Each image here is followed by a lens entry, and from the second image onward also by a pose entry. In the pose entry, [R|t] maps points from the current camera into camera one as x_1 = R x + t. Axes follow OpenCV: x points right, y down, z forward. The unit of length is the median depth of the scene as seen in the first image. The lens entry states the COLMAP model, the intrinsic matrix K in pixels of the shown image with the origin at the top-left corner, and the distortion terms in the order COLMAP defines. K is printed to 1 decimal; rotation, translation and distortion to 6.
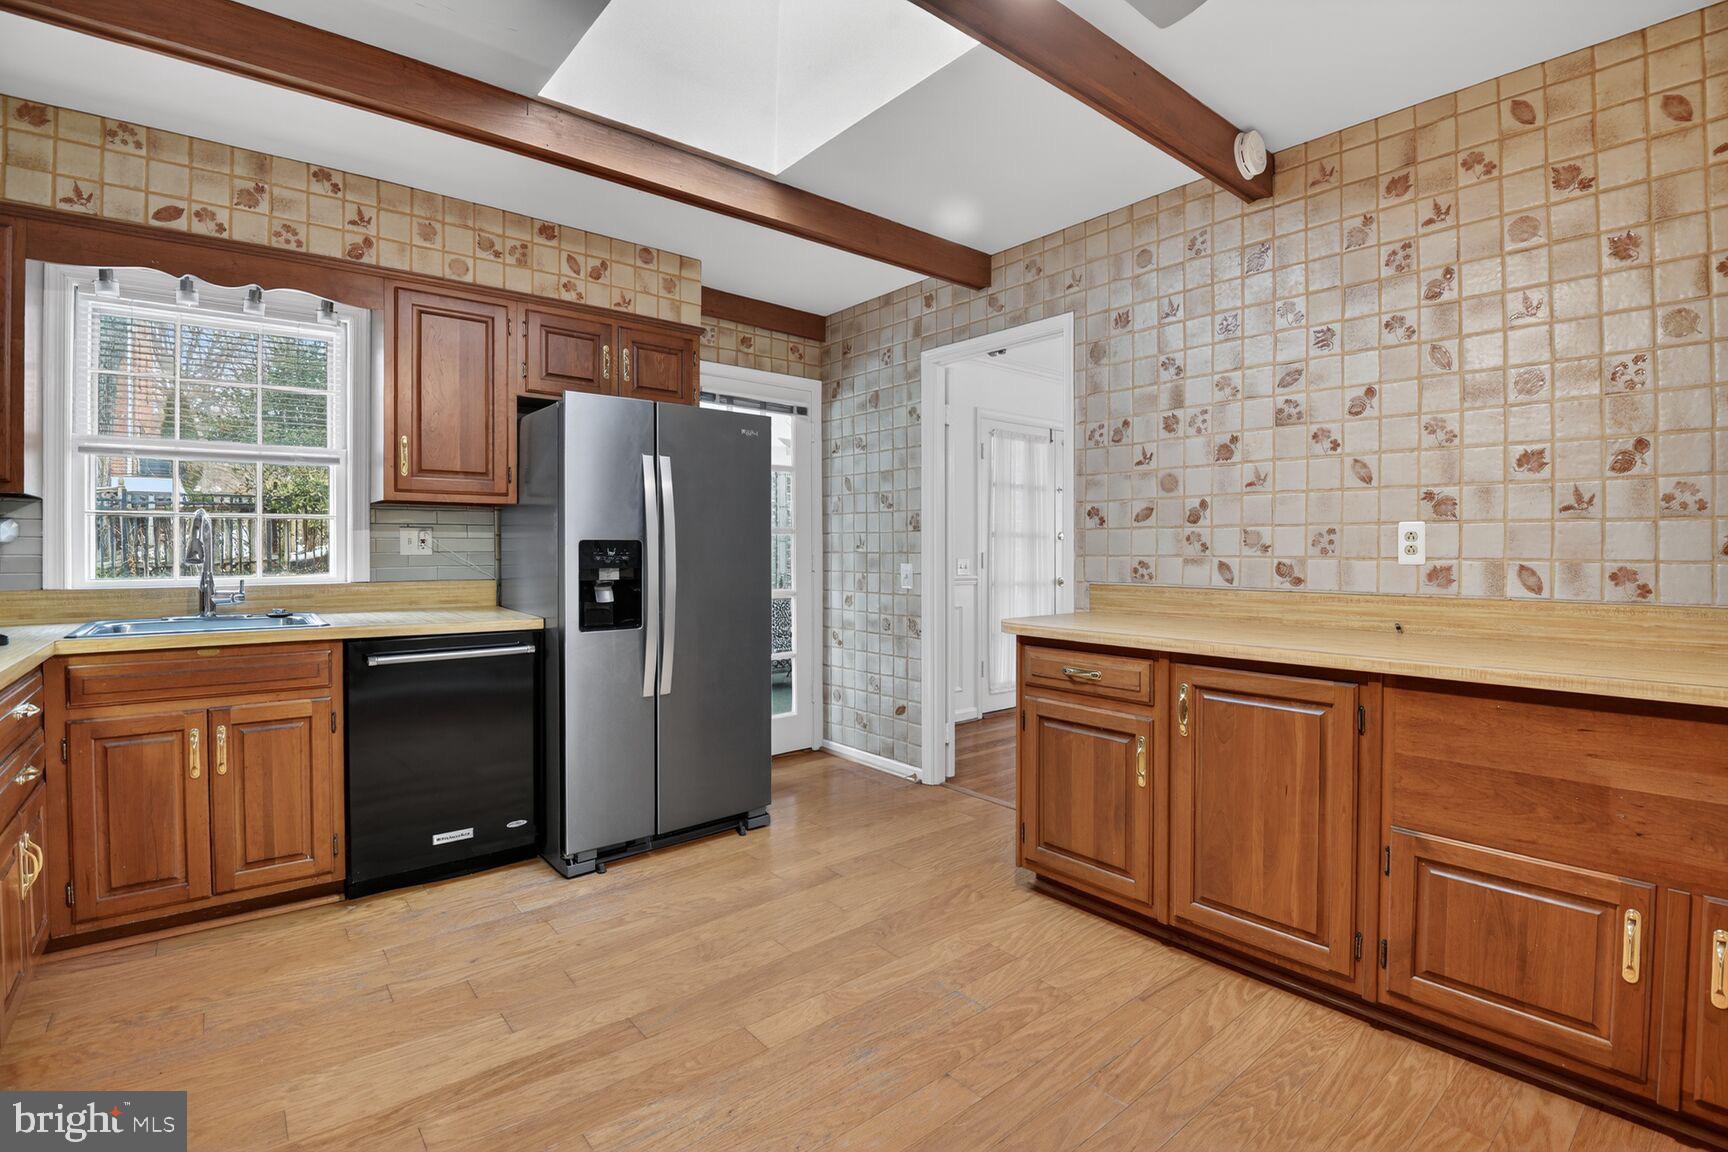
lens RADIAL K [[796.1, 0, 891.1], [0, 796.1, 558.1], [0, 0, 1]] dist [-0.031832, -0.004446]
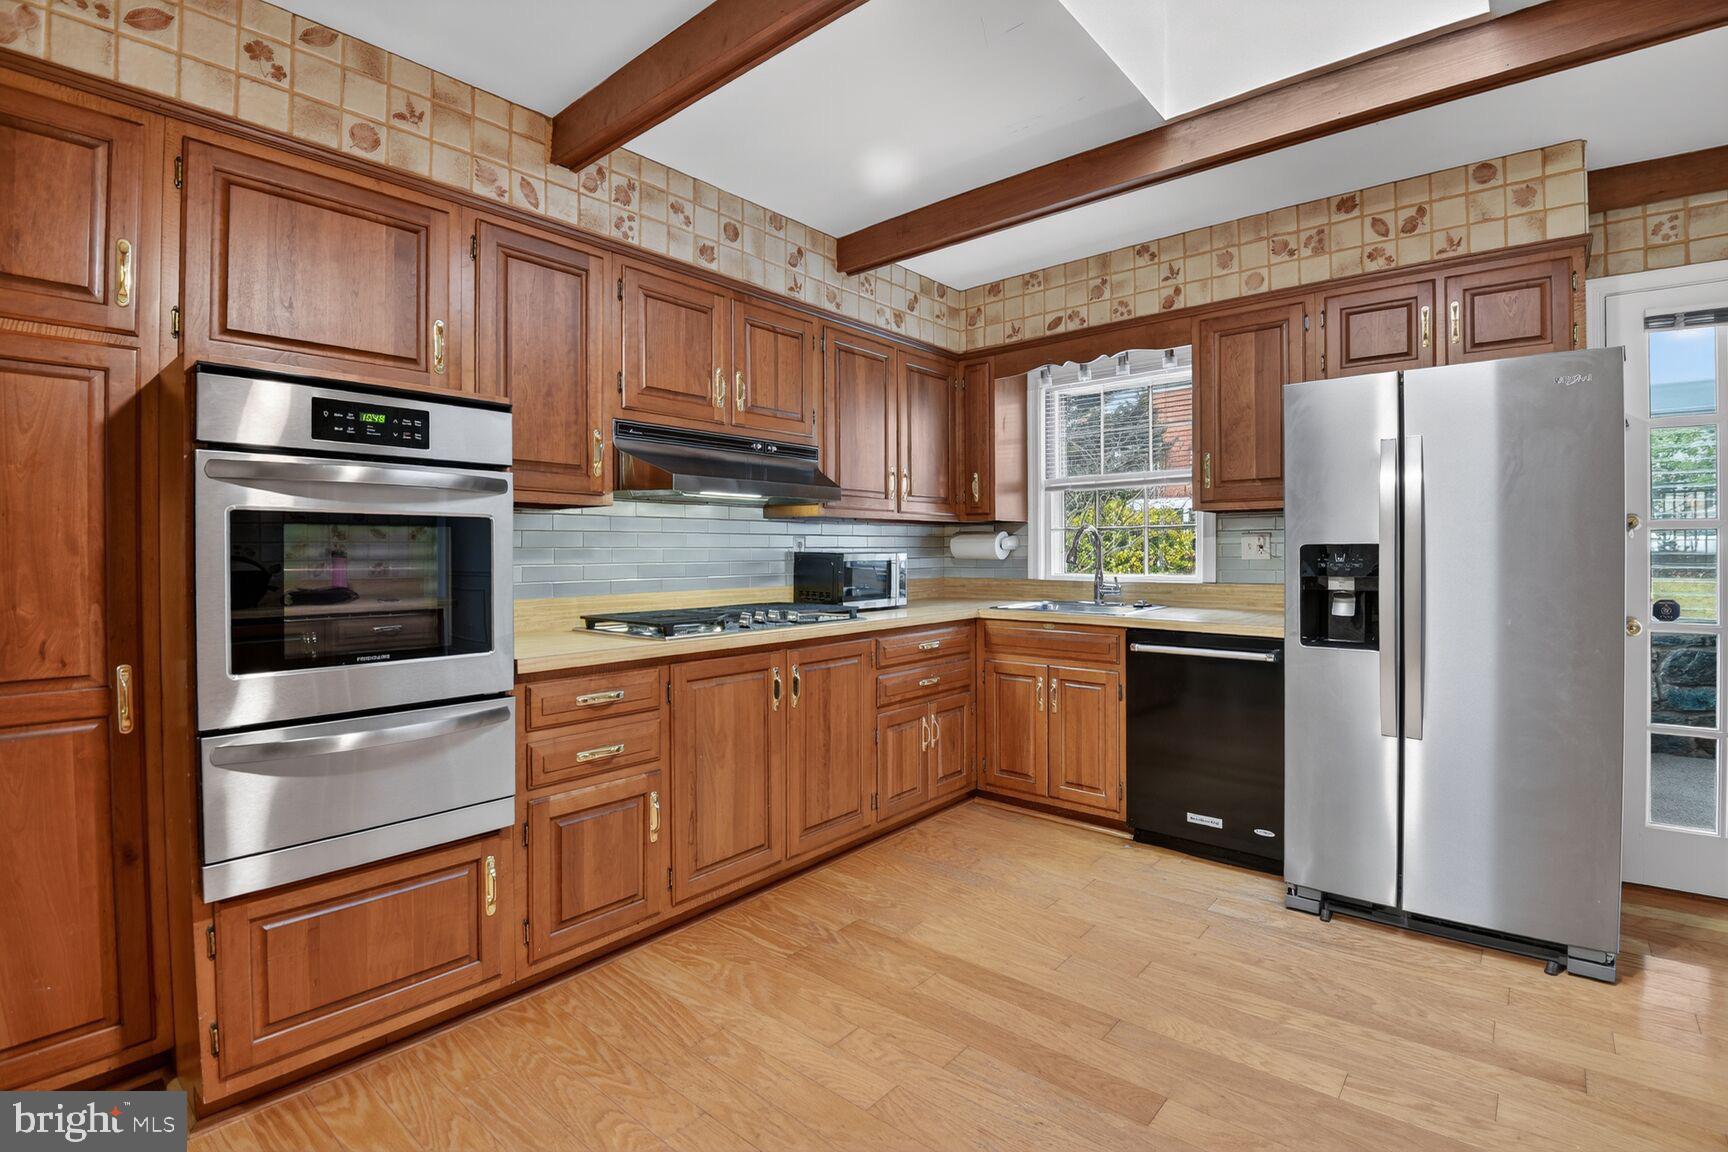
lens RADIAL K [[796.1, 0, 867.7], [0, 796.1, 562.4], [0, 0, 1]] dist [-0.031832, -0.004446]
pose [[0.150499, 0.012270, -0.988534, 0.471686], [-0.007357, 0.999909, 0.011291, -0.010008], [0.988583, 0.005574, 0.150576, 0.403307]]
